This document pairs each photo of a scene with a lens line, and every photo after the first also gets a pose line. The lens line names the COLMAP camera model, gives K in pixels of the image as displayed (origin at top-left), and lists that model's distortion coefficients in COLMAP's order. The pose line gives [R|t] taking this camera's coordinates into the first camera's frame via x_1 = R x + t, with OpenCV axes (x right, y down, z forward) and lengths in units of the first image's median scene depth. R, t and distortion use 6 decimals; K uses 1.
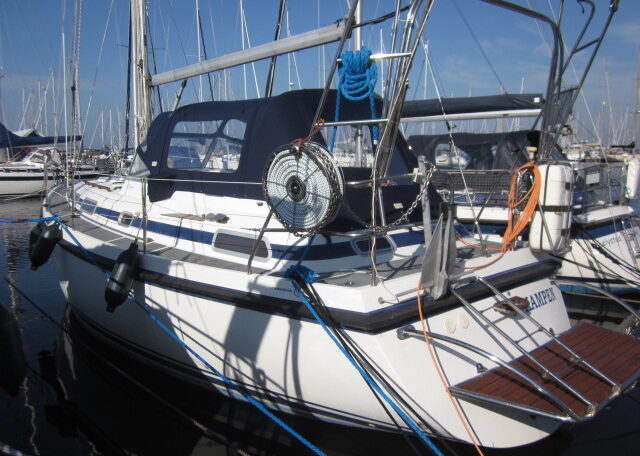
lens RADIAL K [[538.7, 0, 318.2], [0, 538.7, 231.6], [0, 0, 1]] dist [-0.033788, -0.004929]
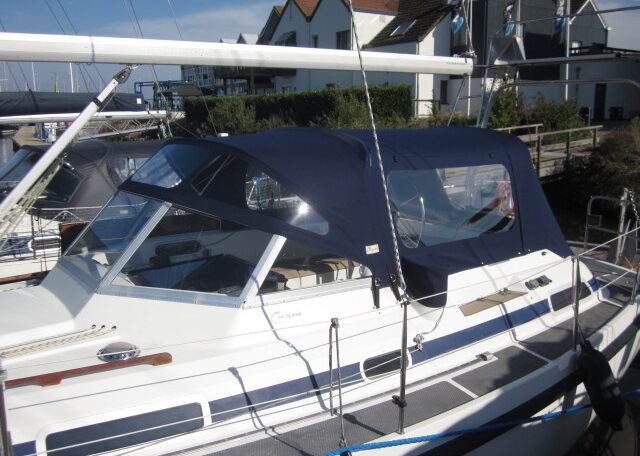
lens RADIAL K [[606.0, 0, 320.2], [0, 606.0, 230.8], [0, 0, 1]] dist [-0.056313, 0.000000]
pose [[0.071942, -0.188351, 0.979463, -0.971170], [0.147804, 0.973179, 0.176286, -0.278253], [-0.986397, 0.132087, 0.097851, 1.049469]]
